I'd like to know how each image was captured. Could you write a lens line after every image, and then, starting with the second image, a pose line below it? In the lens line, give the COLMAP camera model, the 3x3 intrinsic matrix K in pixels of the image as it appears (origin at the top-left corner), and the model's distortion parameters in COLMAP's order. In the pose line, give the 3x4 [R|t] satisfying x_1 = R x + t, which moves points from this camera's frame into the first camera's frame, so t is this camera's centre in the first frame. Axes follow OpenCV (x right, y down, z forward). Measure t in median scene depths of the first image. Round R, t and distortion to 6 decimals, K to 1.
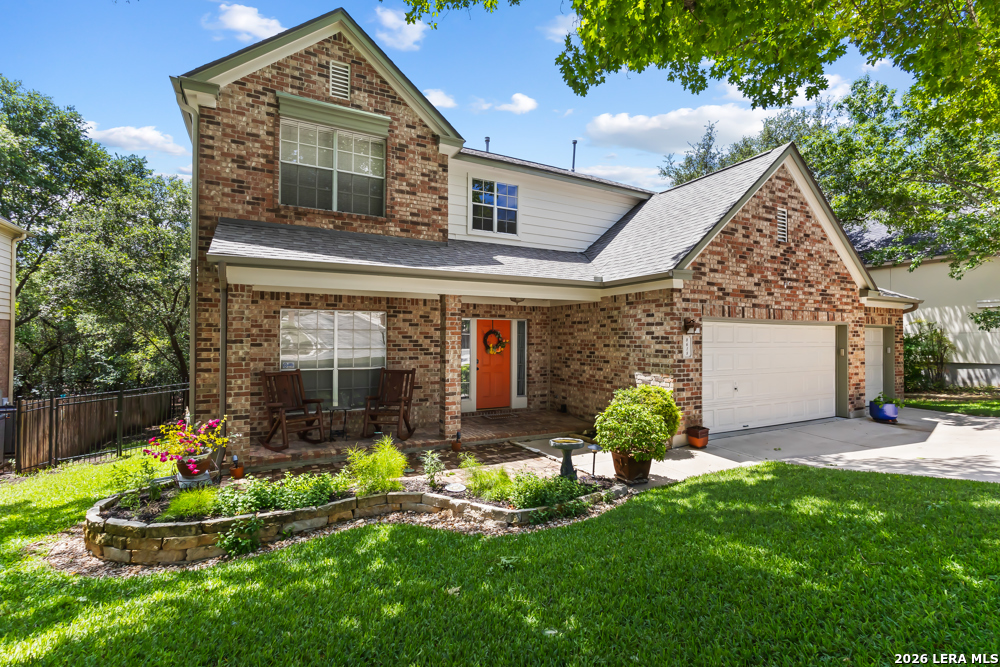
lens RADIAL K [[468.6, 0, 501.6], [0, 468.6, 331.7], [0, 0, 1]] dist [0.001861, 0.002932]
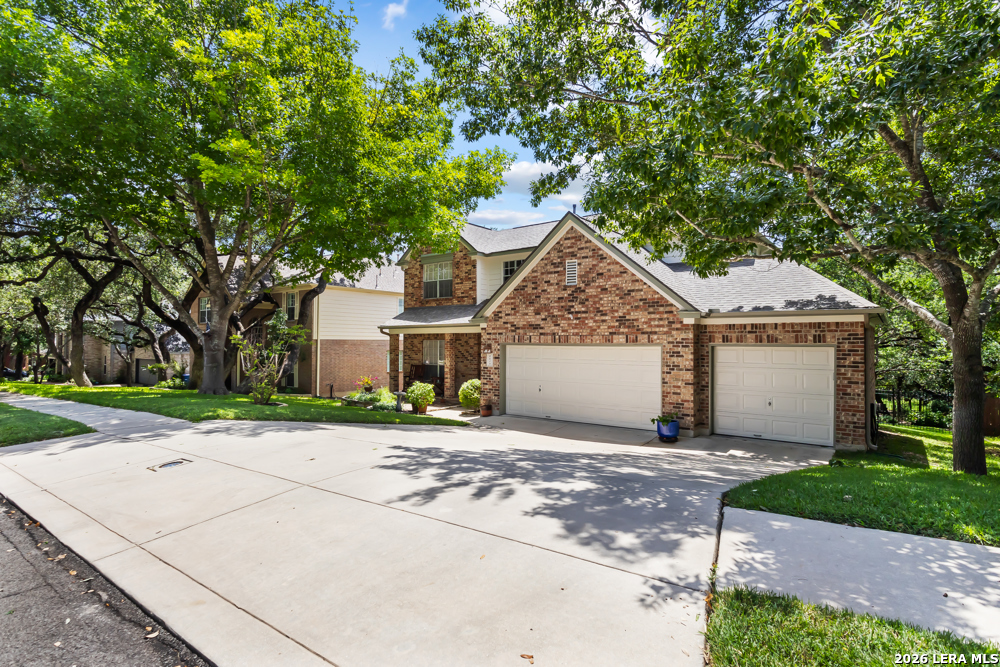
lens RADIAL K [[509.6, 0, 493.6], [0, 509.6, 337.3], [0, 0, 1]] dist [-0.003510, 0.000186]
pose [[0.392677, -0.009878, -0.919624, 1.941787], [0.015545, 0.999871, -0.004102, -0.040929], [0.919545, -0.012685, 0.392779, 0.230254]]
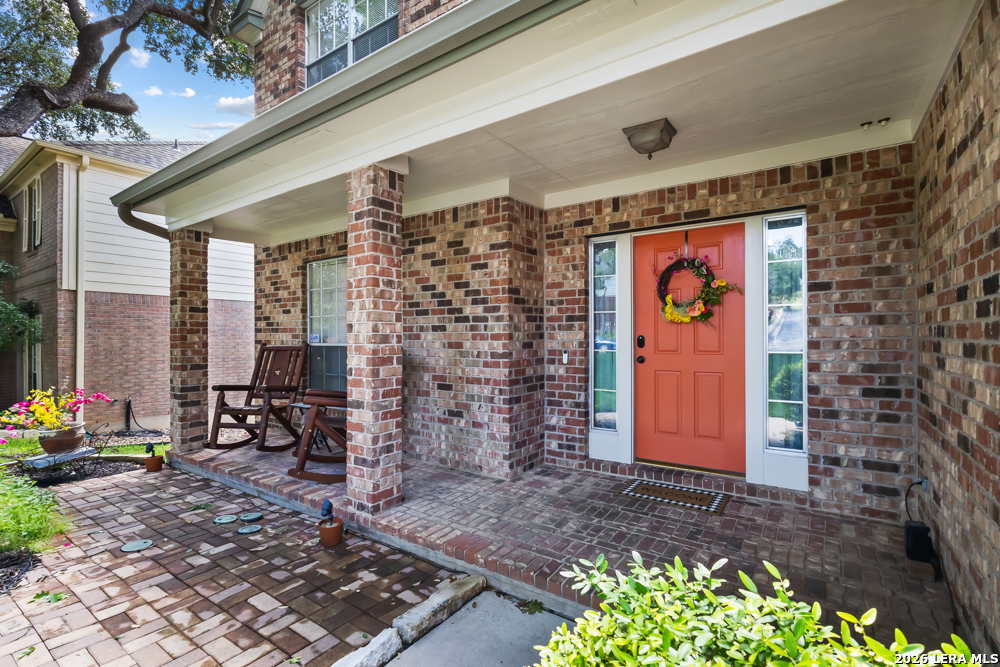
lens RADIAL K [[468.6, 0, 496.8], [0, 468.6, 335.5], [0, 0, 1]] dist [0.001861, 0.002932]
pose [[0.445638, -0.009583, -0.895162, 0.291262], [0.020445, 0.999791, -0.000525, 0.064746], [0.894980, -0.018068, 0.445740, 0.817736]]
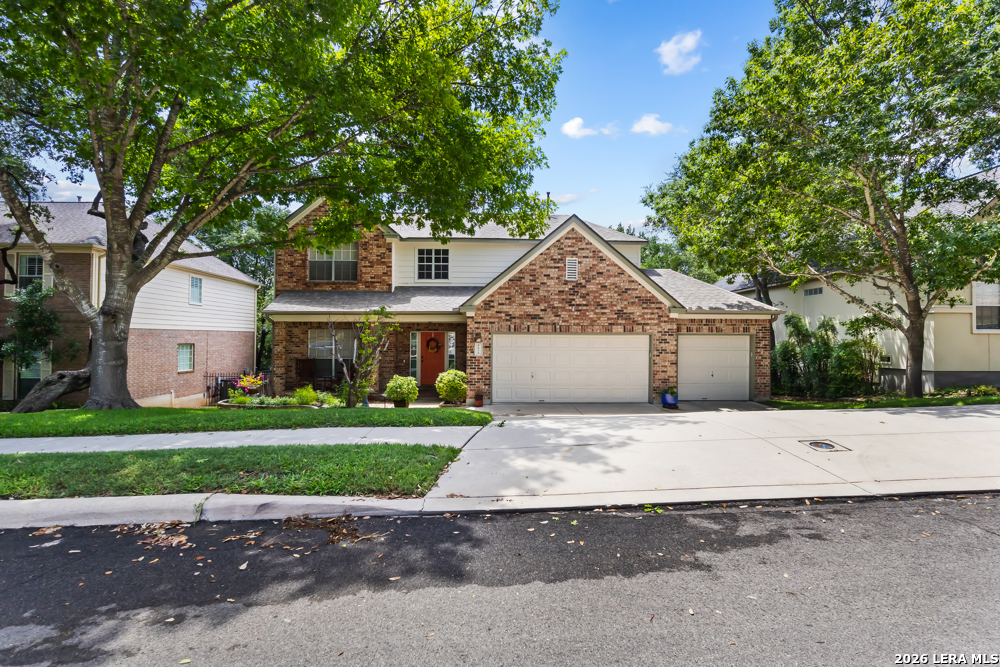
lens RADIAL K [[509.6, 0, 497.9], [0, 509.6, 332.8], [0, 0, 1]] dist [-0.003510, 0.000186]
pose [[0.889451, -0.004309, -0.457011, 1.187677], [0.006223, 0.999977, 0.002683, -0.030858], [0.456989, -0.005230, 0.889457, -0.587738]]
